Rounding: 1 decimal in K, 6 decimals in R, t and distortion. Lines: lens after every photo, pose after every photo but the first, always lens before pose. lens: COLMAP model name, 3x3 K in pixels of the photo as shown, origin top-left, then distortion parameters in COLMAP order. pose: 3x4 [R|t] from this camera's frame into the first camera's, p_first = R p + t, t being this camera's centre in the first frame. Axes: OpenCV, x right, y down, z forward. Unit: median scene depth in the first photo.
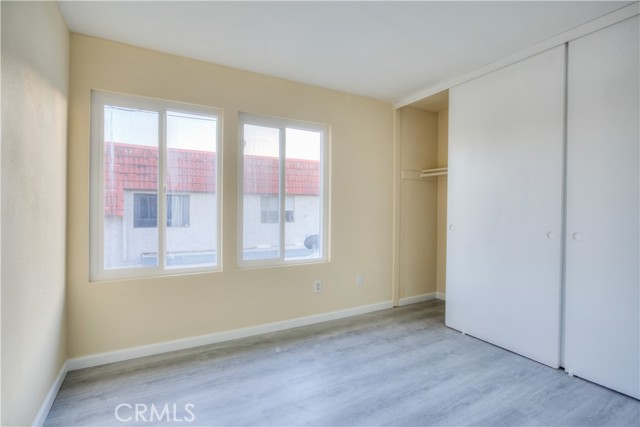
lens RADIAL K [[311.3, 0, 318.4], [0, 311.3, 212.9], [0, 0, 1]] dist [-0.022281, 0.008715]
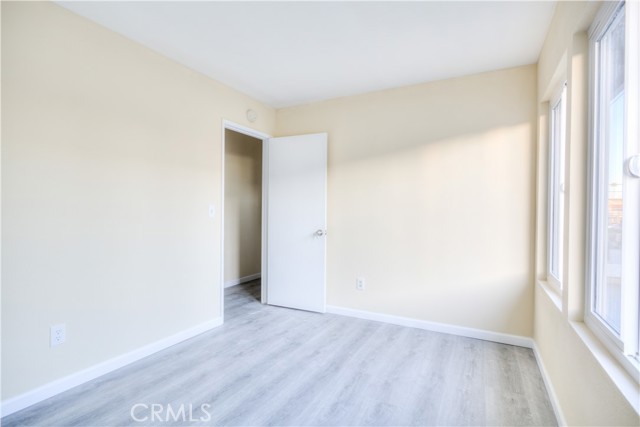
lens RADIAL K [[311.3, 0, 318.4], [0, 311.3, 212.9], [0, 0, 1]] dist [-0.022281, 0.008715]
pose [[-0.848774, -0.008760, -0.528683, 0.512017], [-0.017369, 0.999785, 0.011319, -0.010754], [0.528471, 0.018790, -0.848744, 1.516092]]
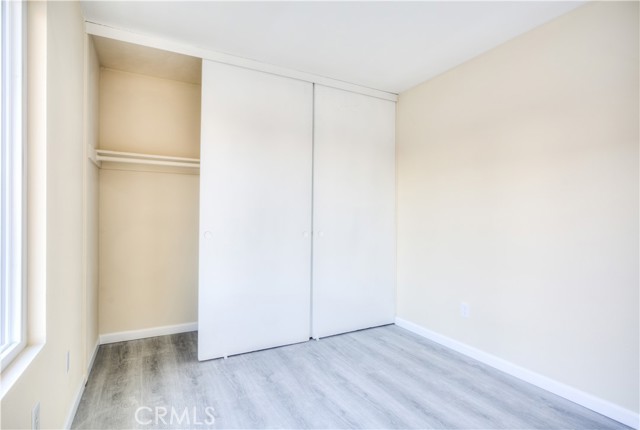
lens RADIAL K [[318.8, 0, 320.0], [0, 318.8, 215.0], [0, 0, 1]] dist [-0.001755, -0.000332]
pose [[0.030129, -0.011319, 0.999482, -0.521491], [0.001209, 0.999936, 0.011288, -0.018500], [-0.999545, 0.000868, 0.030141, 0.925007]]
